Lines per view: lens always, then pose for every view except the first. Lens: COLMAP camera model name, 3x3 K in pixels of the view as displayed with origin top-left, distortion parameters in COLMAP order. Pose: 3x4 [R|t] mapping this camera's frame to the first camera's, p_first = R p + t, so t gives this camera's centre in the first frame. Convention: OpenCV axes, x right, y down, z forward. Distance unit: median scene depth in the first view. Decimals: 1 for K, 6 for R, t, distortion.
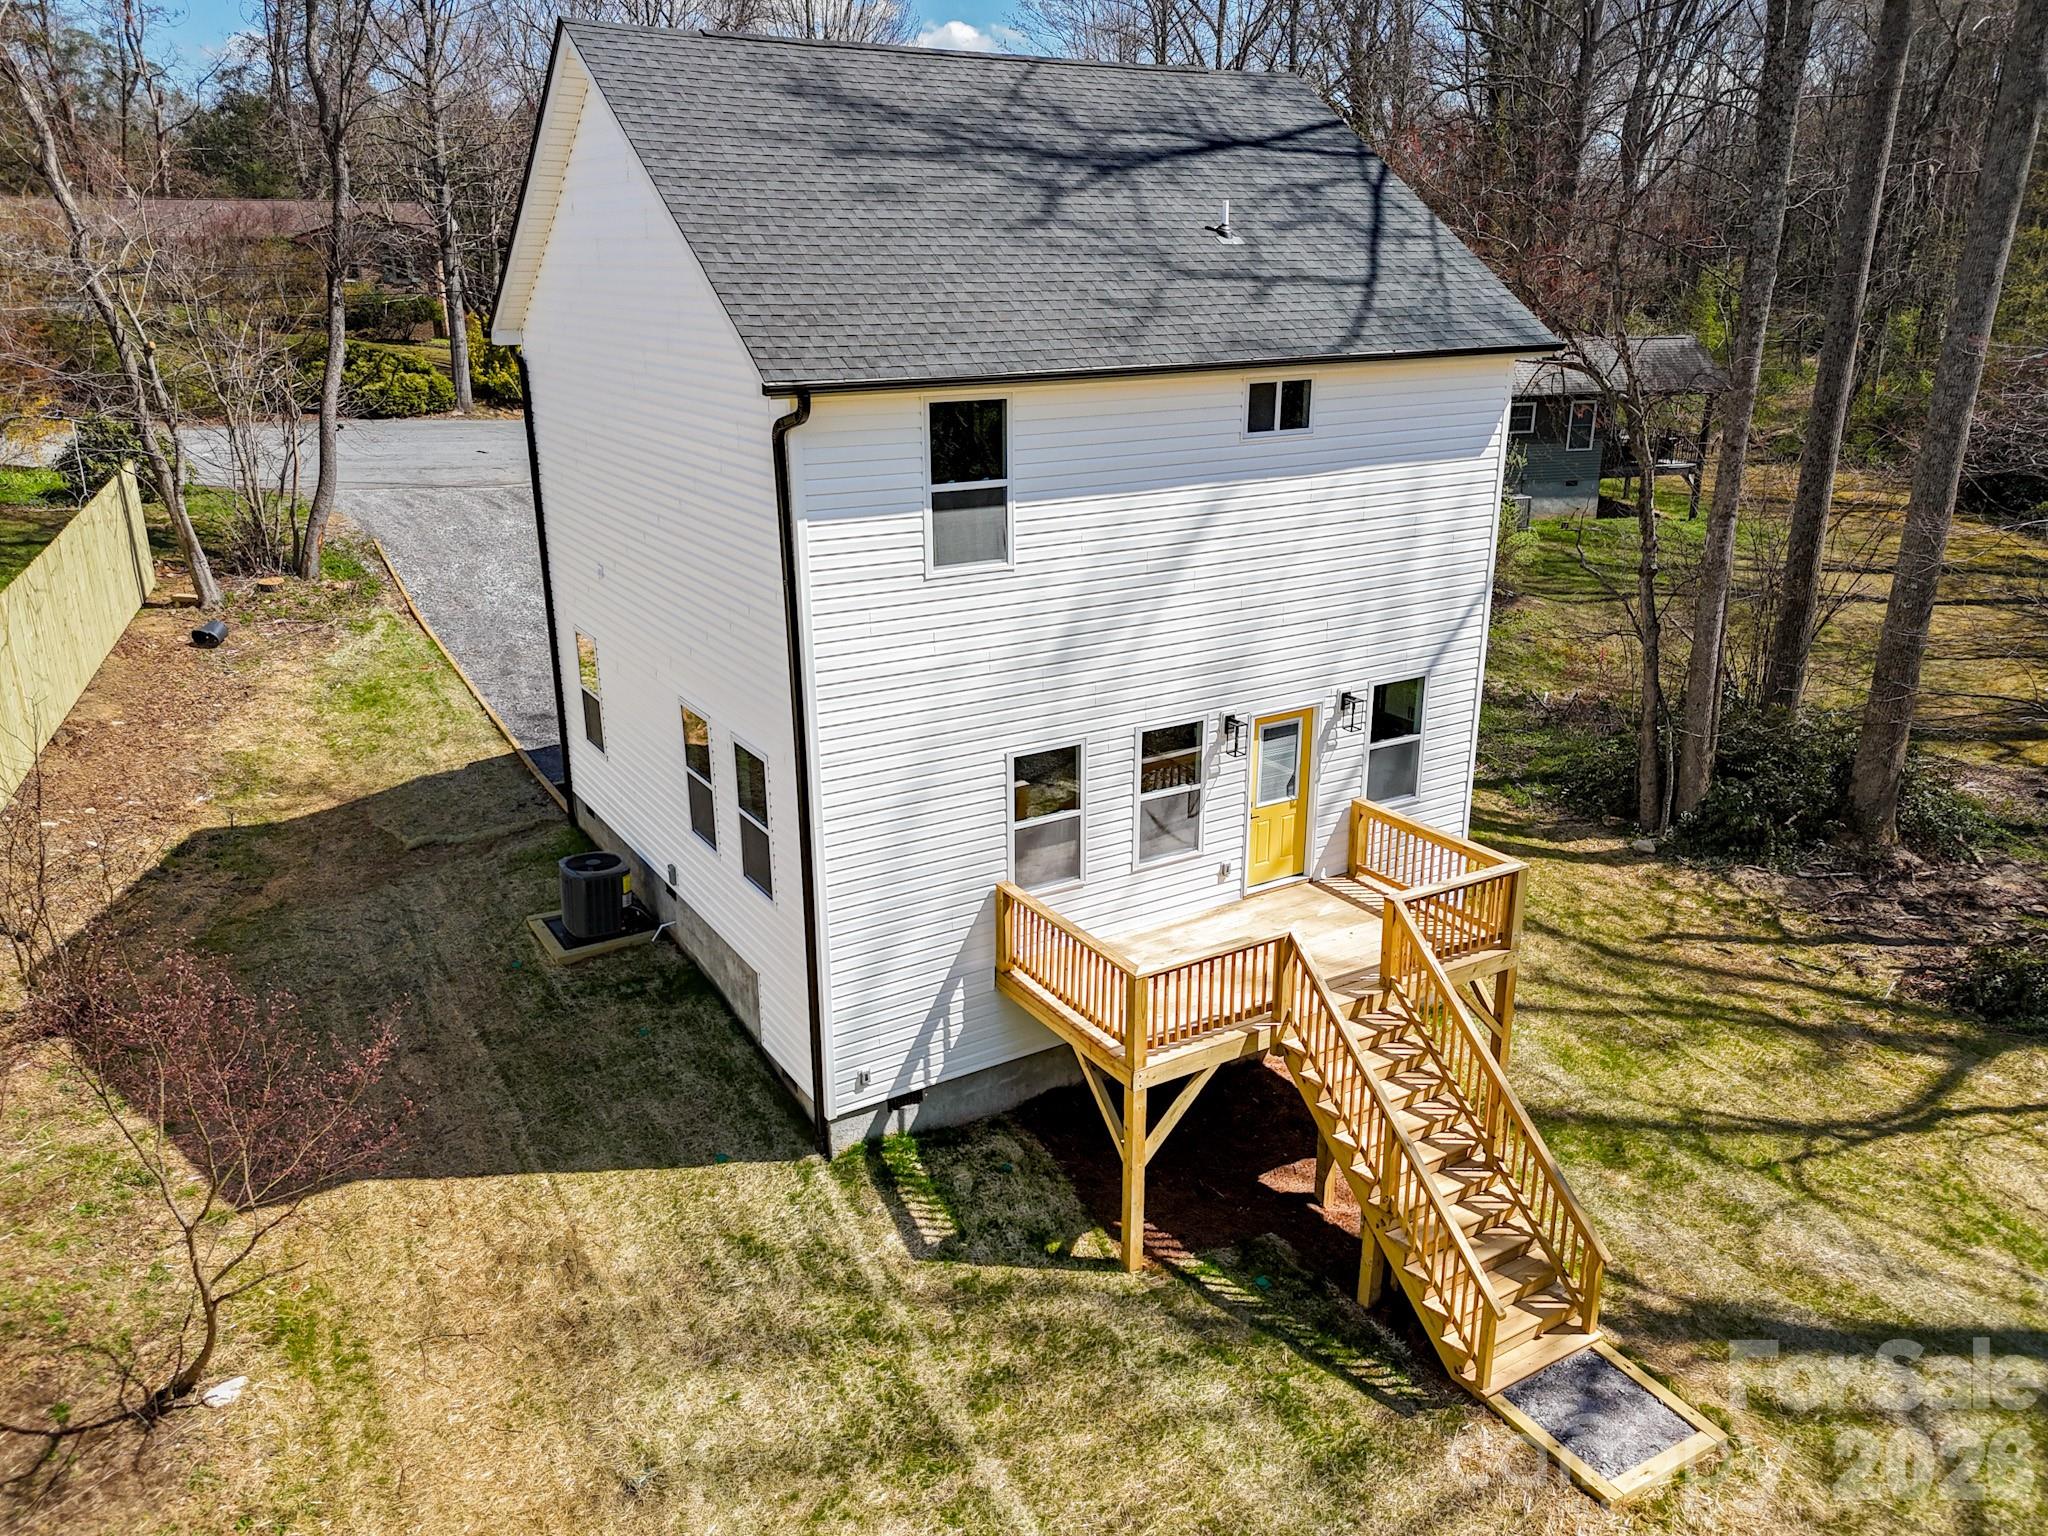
lens RADIAL K [[1493.4, 0, 1017.1], [0, 1493.4, 759.0], [0, 0, 1]] dist [0.037127, 0.000658]
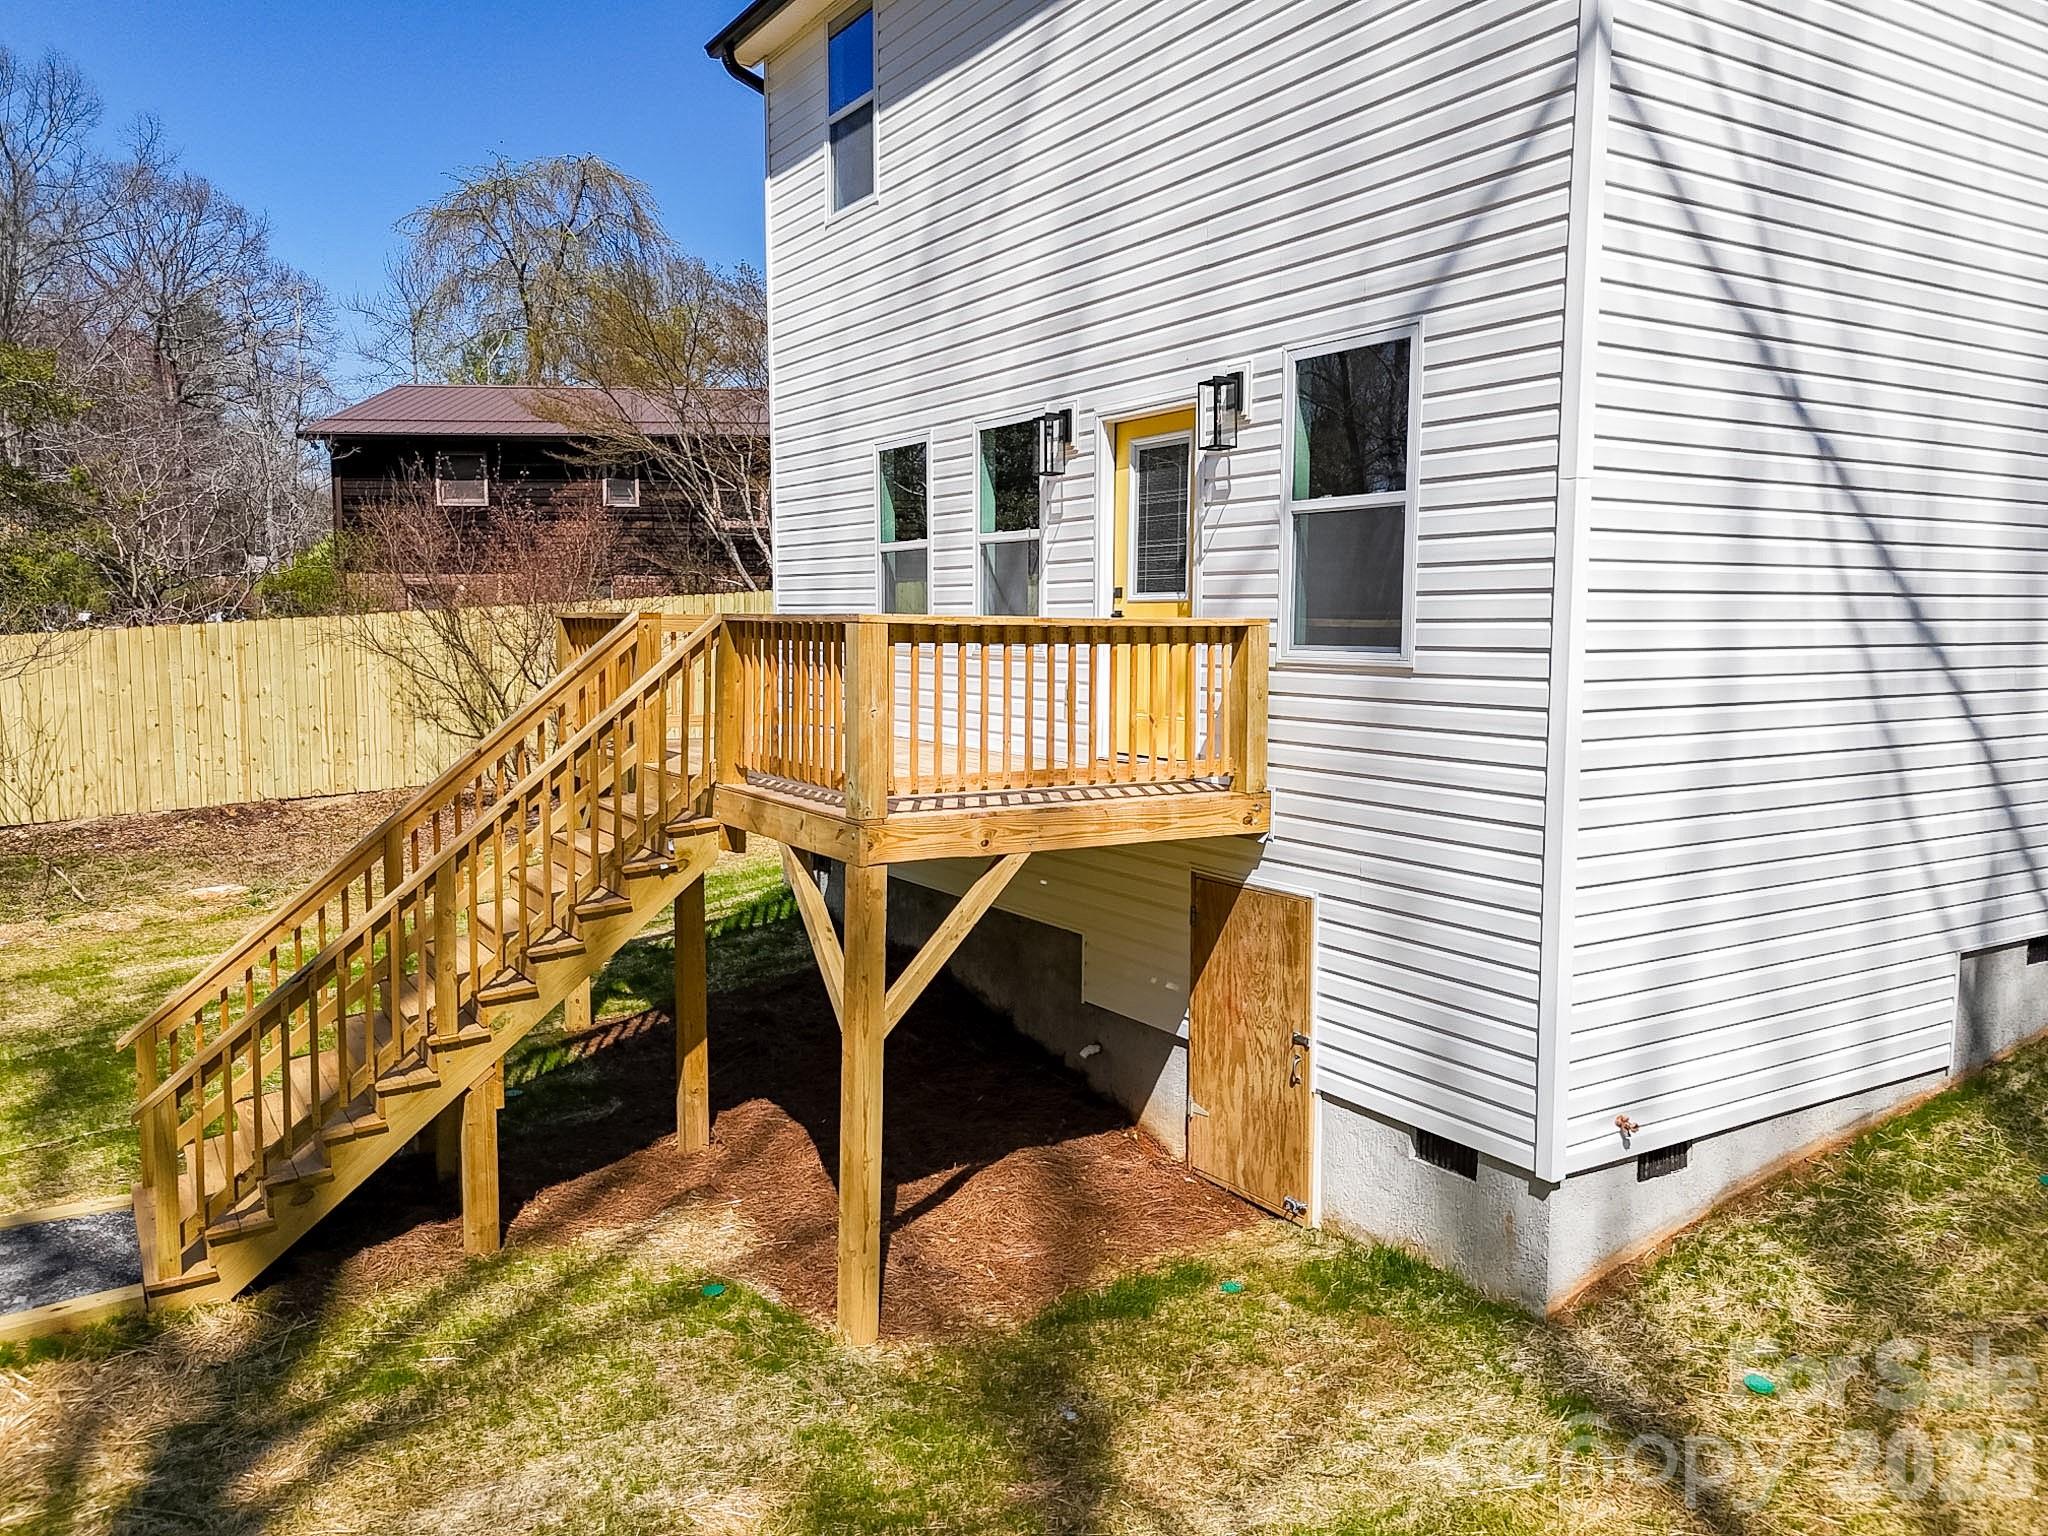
lens RADIAL K [[1505.0, 0, 1013.8], [0, 1505.0, 780.8], [0, 0, 1]] dist [0.047443, -0.006668]
pose [[0.024688, 0.117077, -0.992816, 0.790251], [-0.316660, 0.942896, 0.103316, 0.056572], [0.948218, 0.311834, 0.060352, 1.041788]]
